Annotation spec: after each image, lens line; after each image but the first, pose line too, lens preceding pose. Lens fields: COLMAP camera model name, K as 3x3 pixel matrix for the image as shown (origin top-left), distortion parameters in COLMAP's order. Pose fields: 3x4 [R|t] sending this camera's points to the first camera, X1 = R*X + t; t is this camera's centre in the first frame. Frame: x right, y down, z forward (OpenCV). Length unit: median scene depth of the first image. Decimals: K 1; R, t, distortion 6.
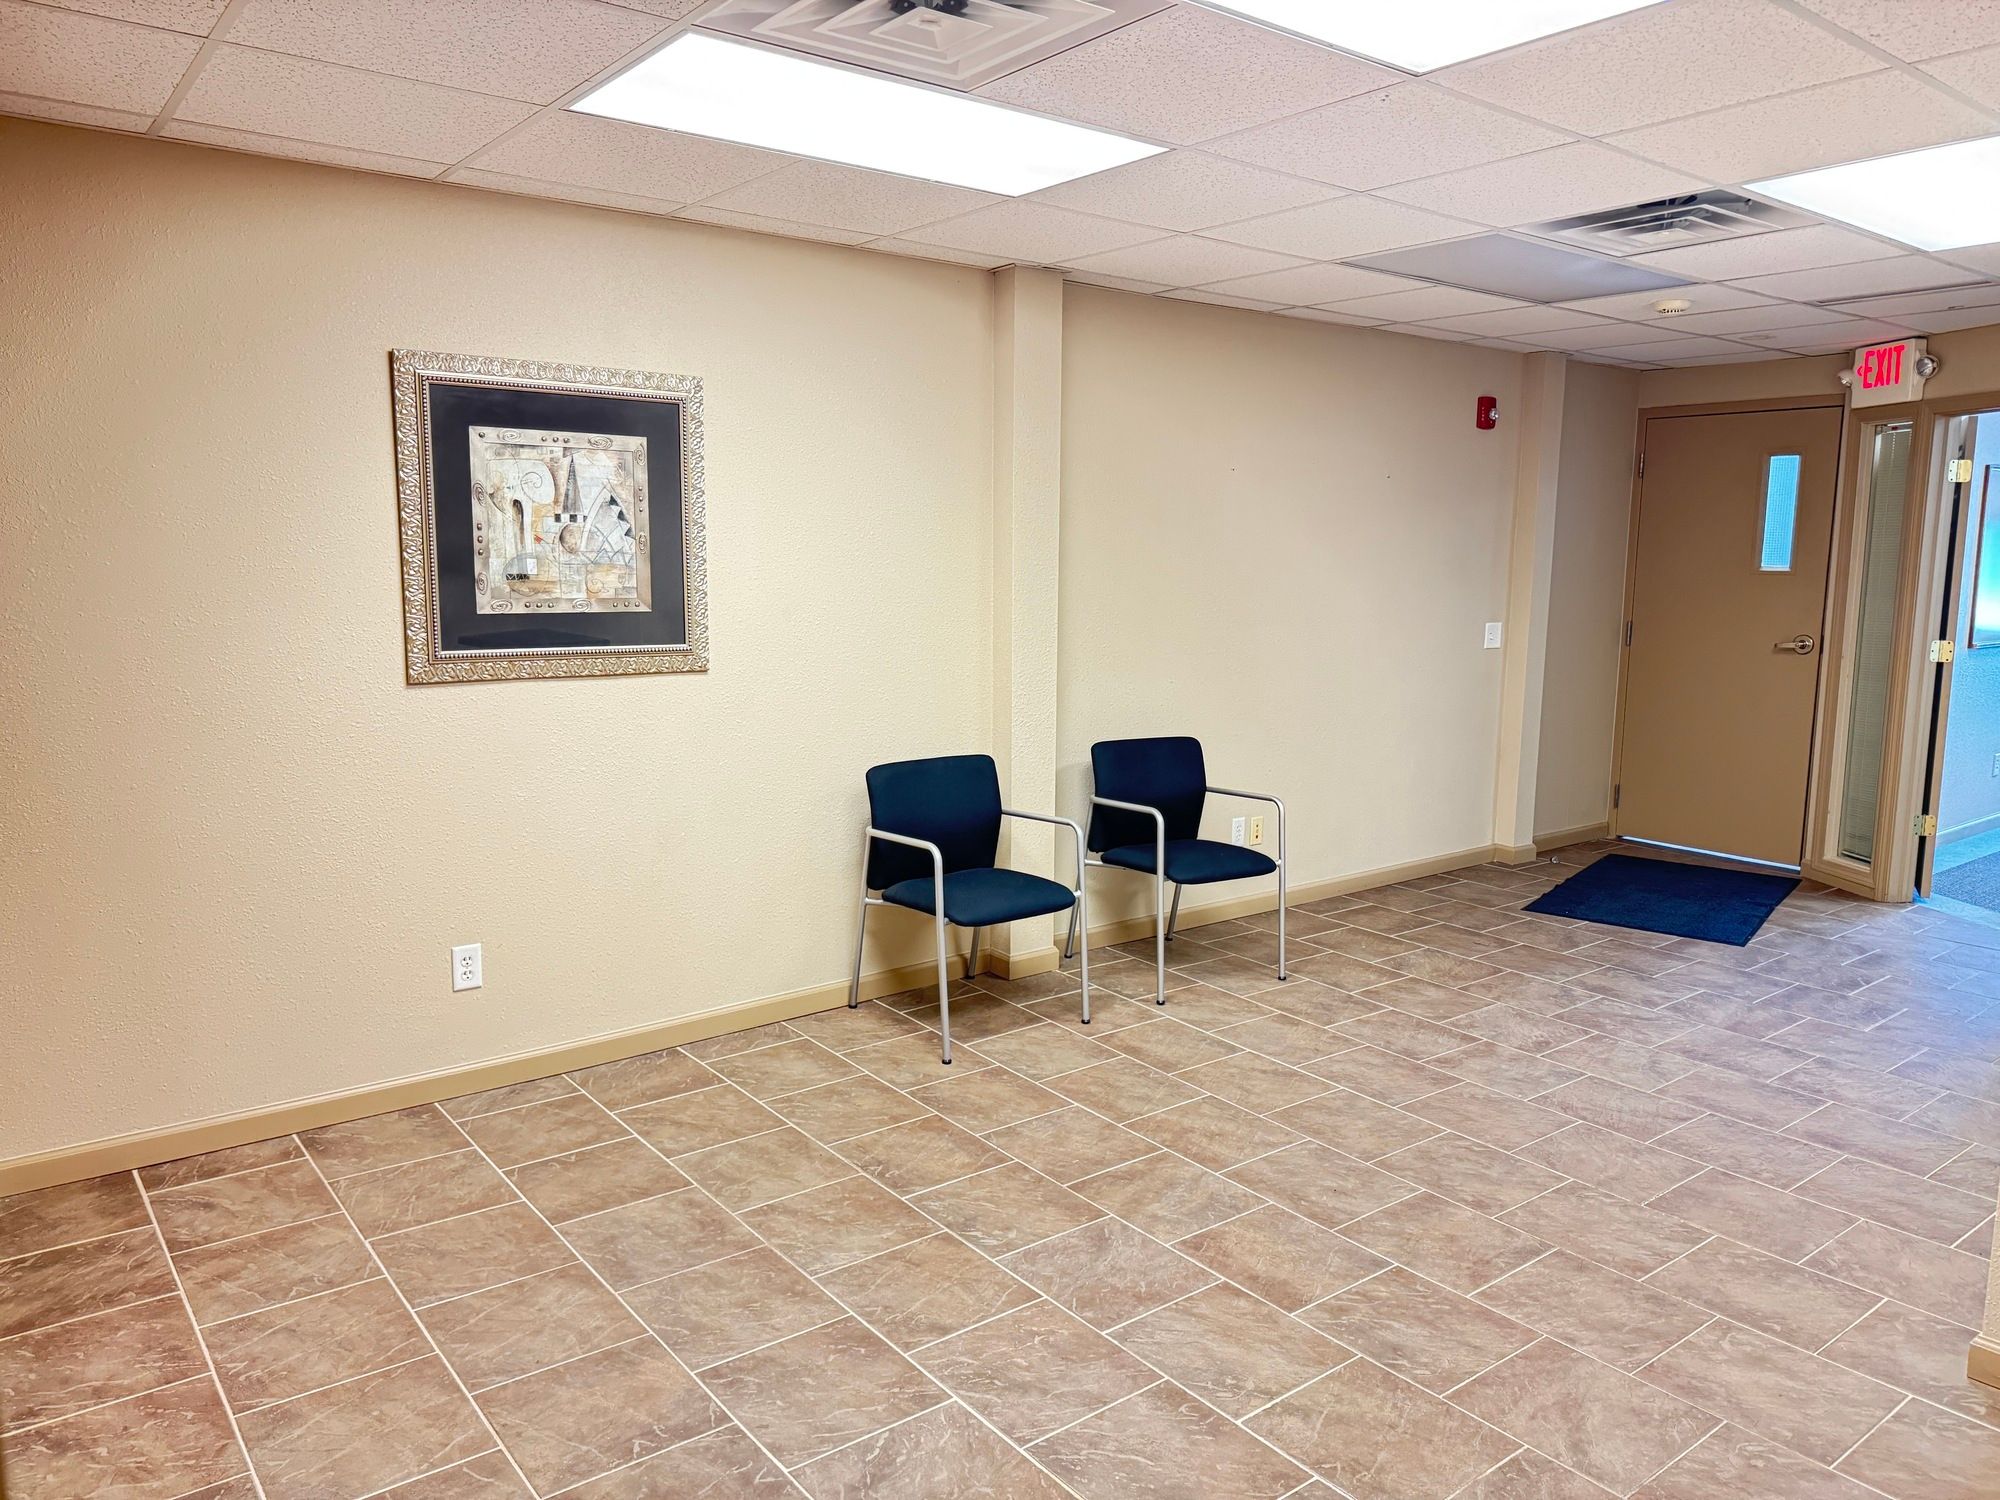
lens RADIAL K [[1412.8, 0, 965.8], [0, 1412.8, 741.5], [0, 0, 1]] dist [0.106740, -0.189888]
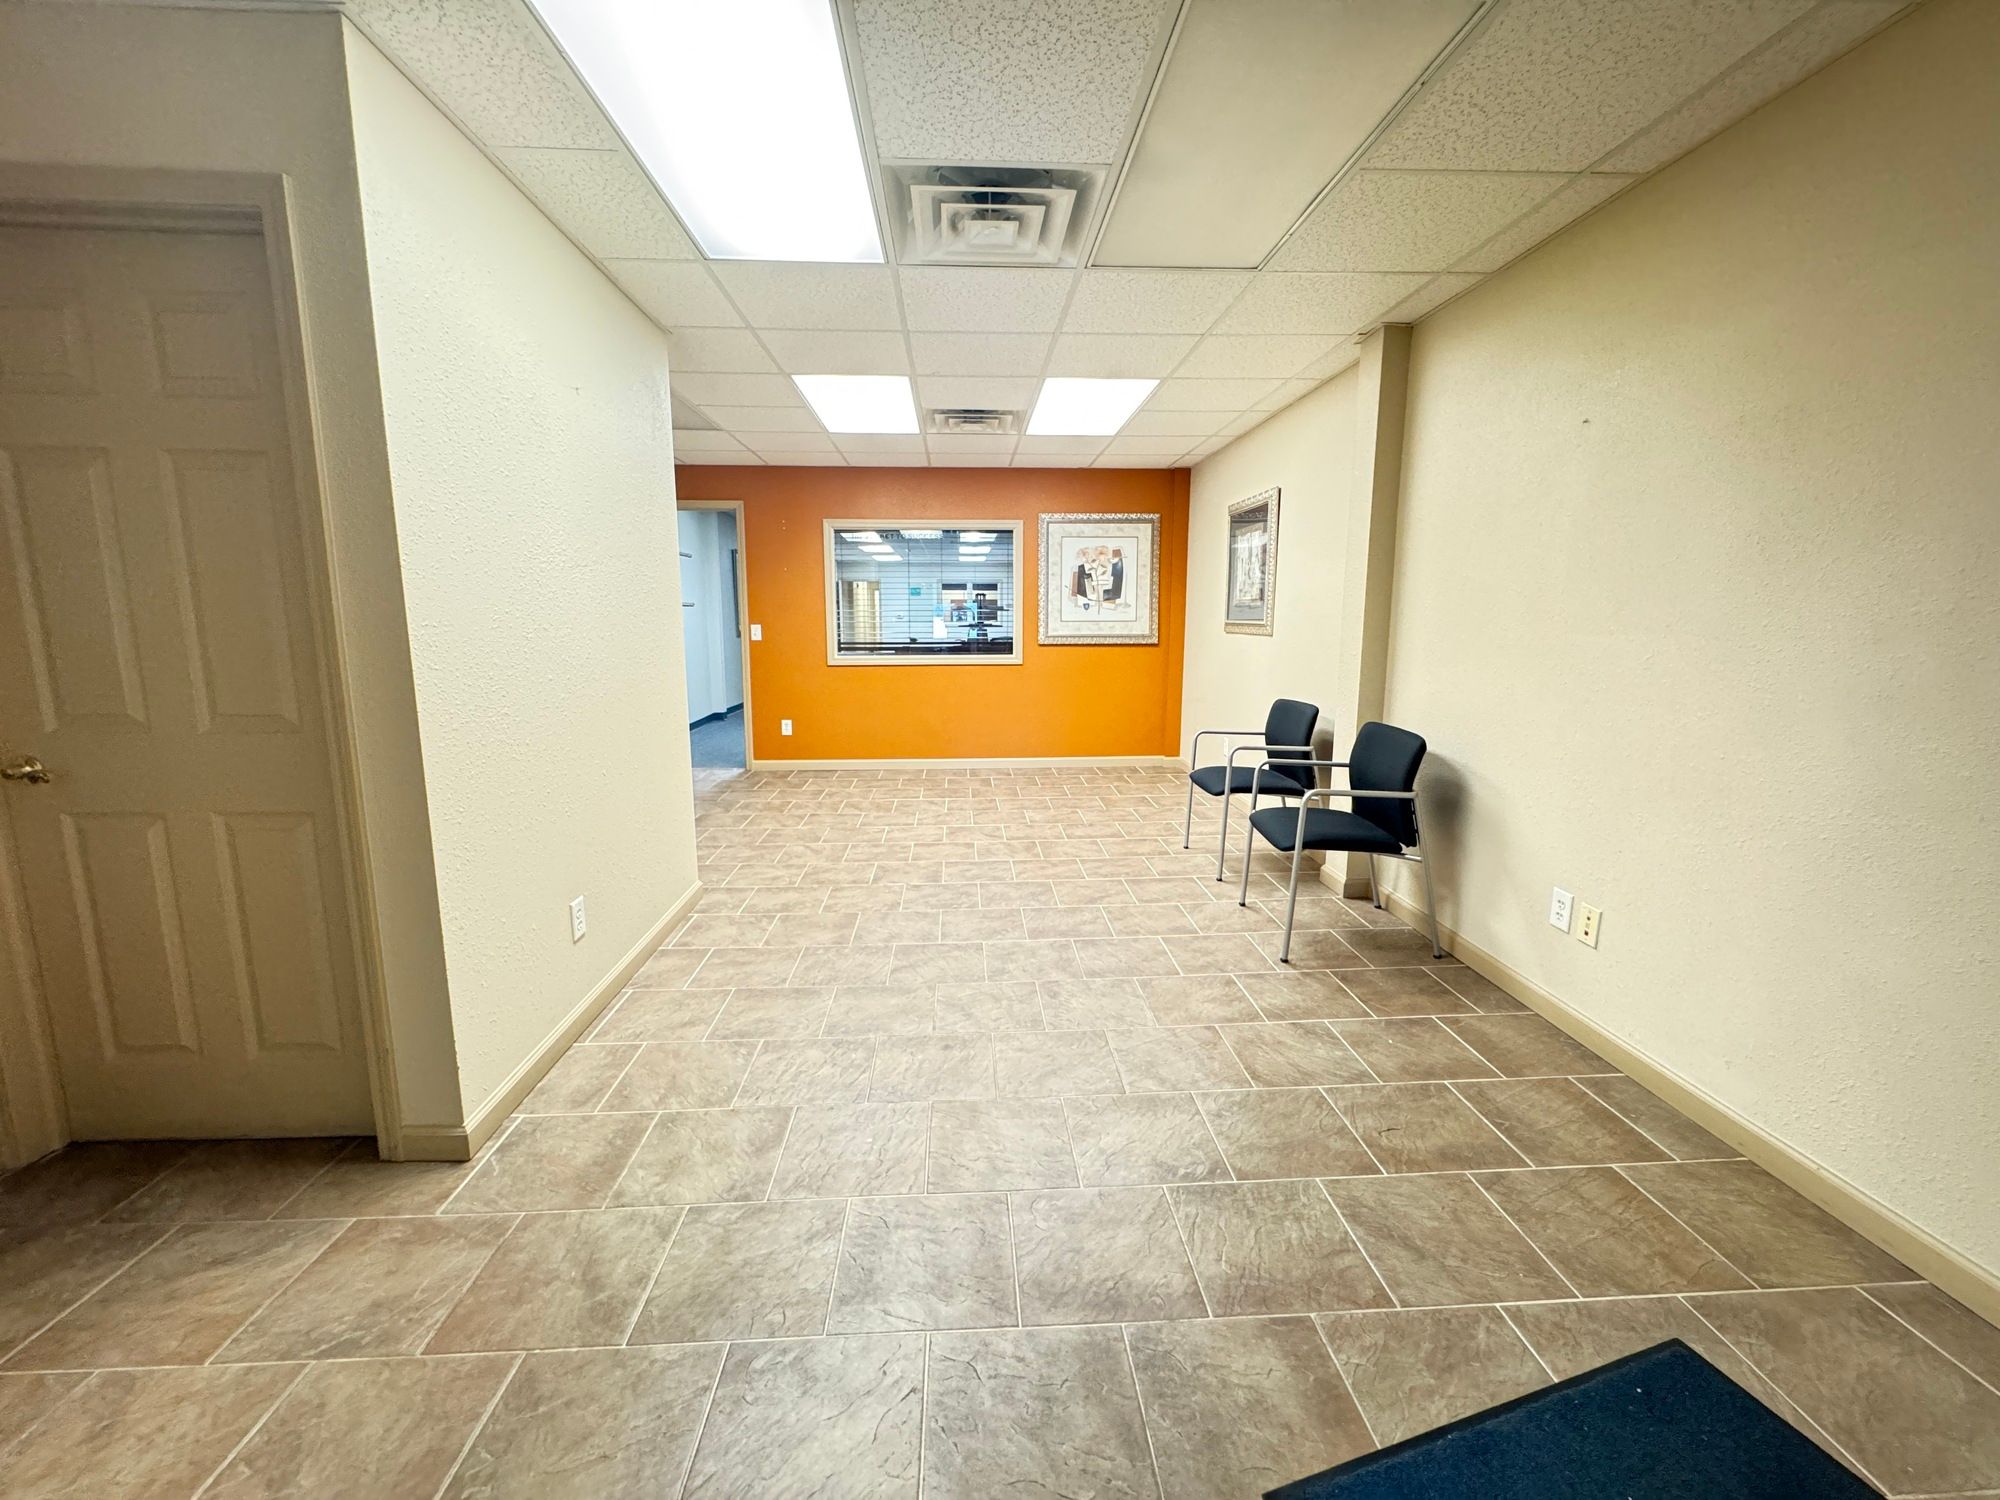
lens RADIAL K [[794.0, 0, 1001.5], [0, 794.0, 747.8], [0, 0, 1]] dist [-0.003940, -0.000041]
pose [[-0.559908, 0.127980, -0.818611, 0.964474], [-0.118233, 0.965547, 0.231820, -0.112994], [0.820075, 0.226585, -0.525486, 1.339011]]
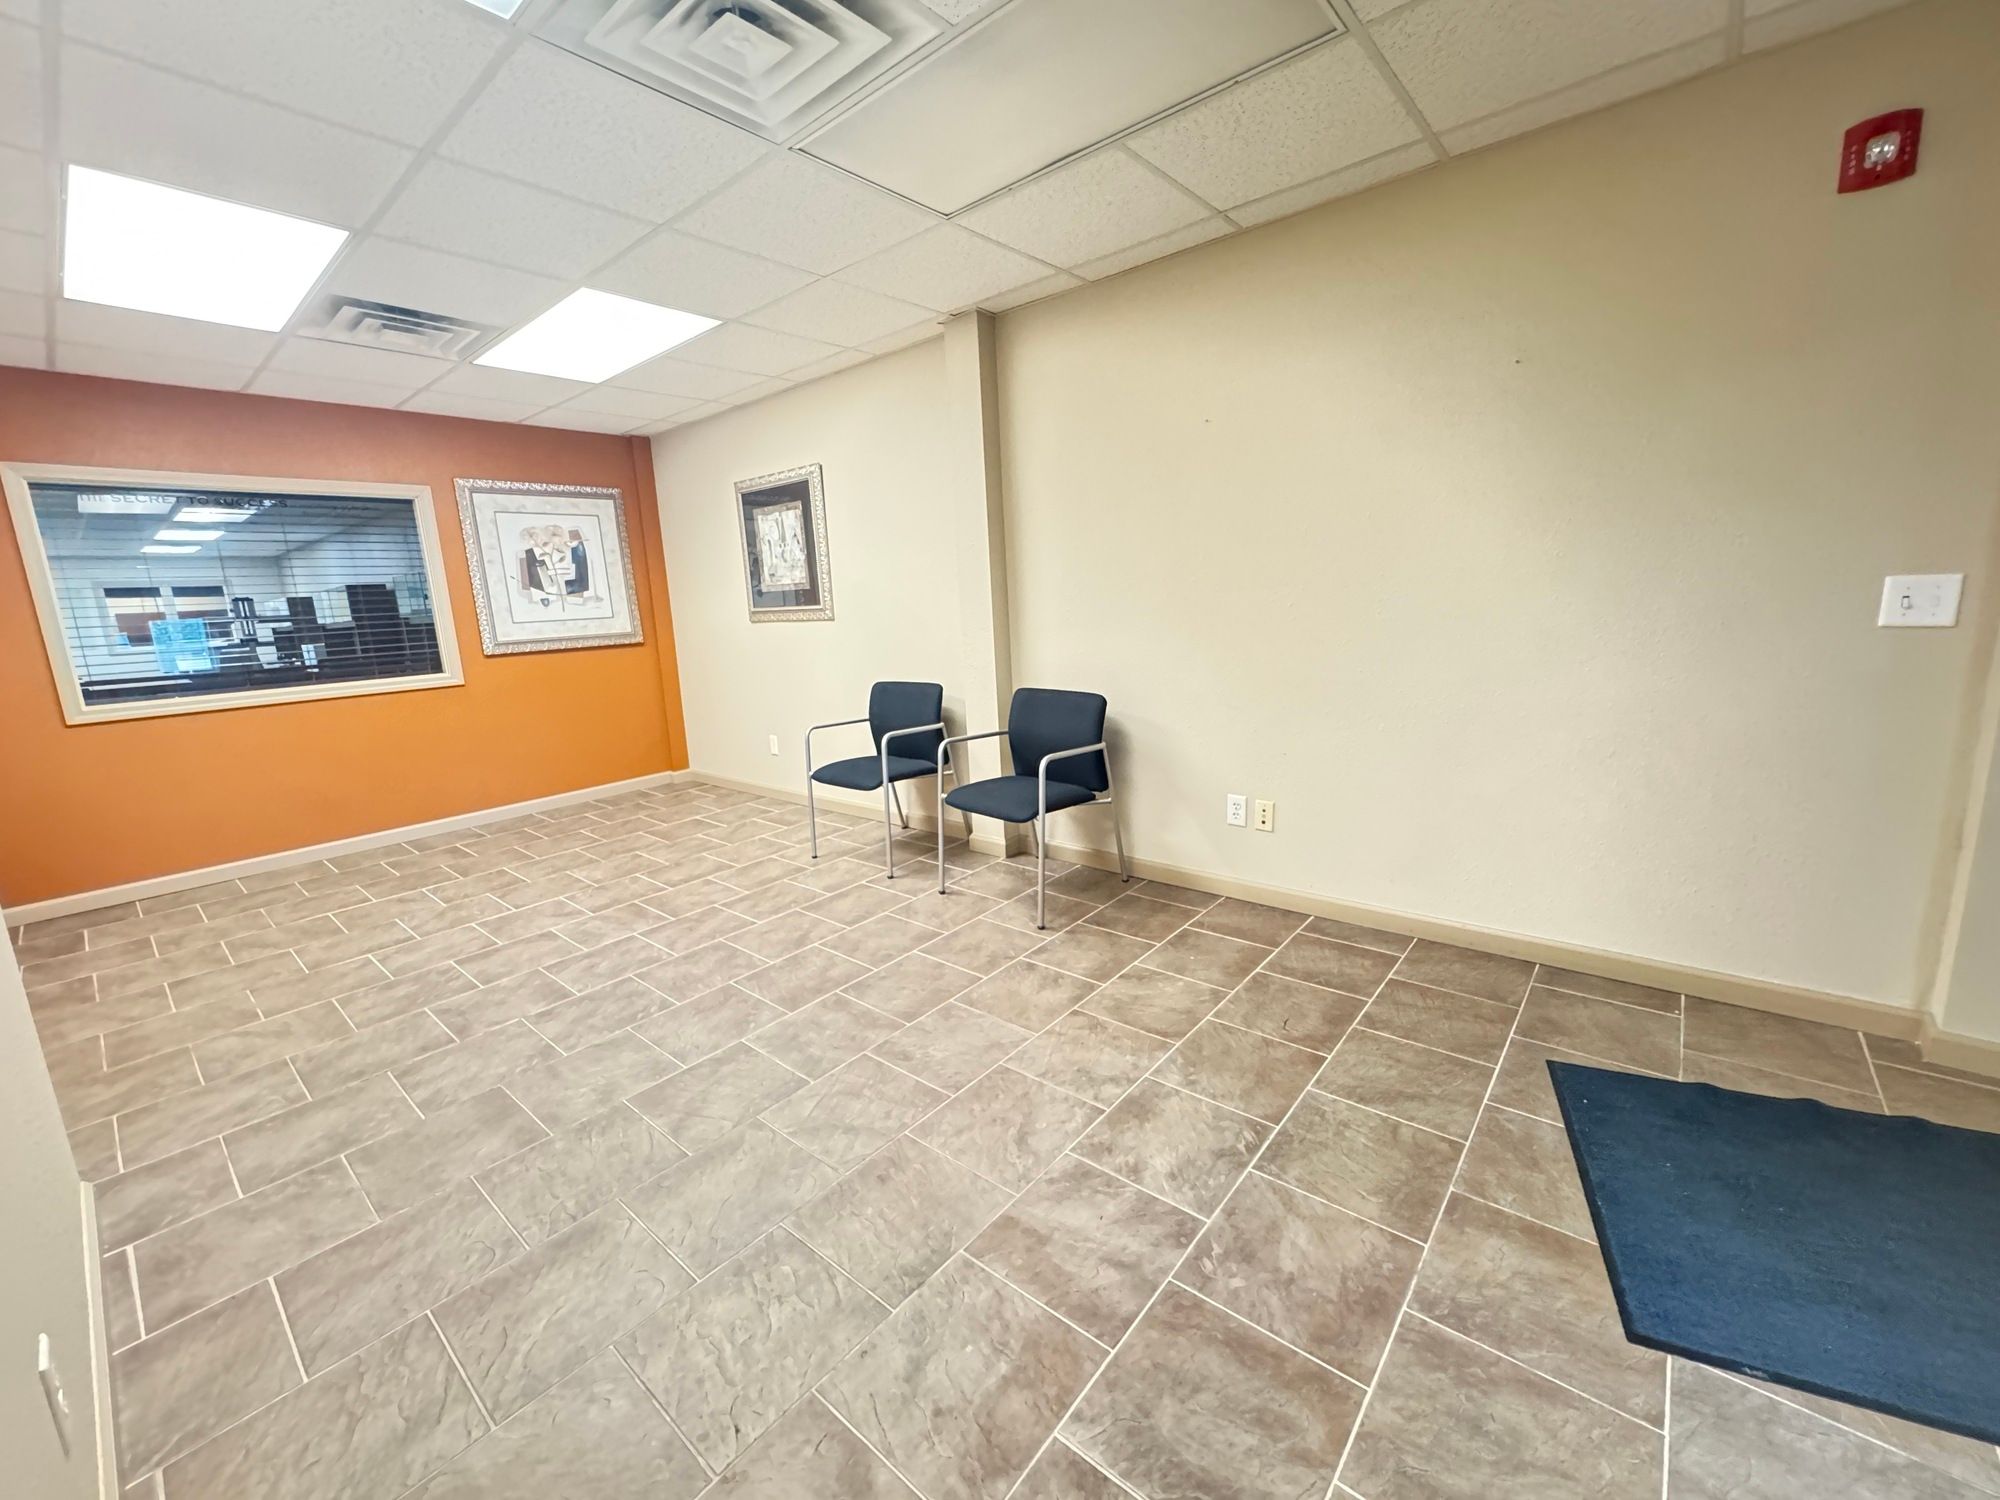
lens RADIAL K [[794.0, 0, 1001.5], [0, 794.0, 747.8], [0, 0, 1]] dist [-0.003940, -0.000041]
pose [[0.216957, 0.166641, -0.961853, 0.926424], [-0.084059, 0.984851, 0.151665, -0.062769], [0.972555, 0.047947, 0.227678, 1.010952]]
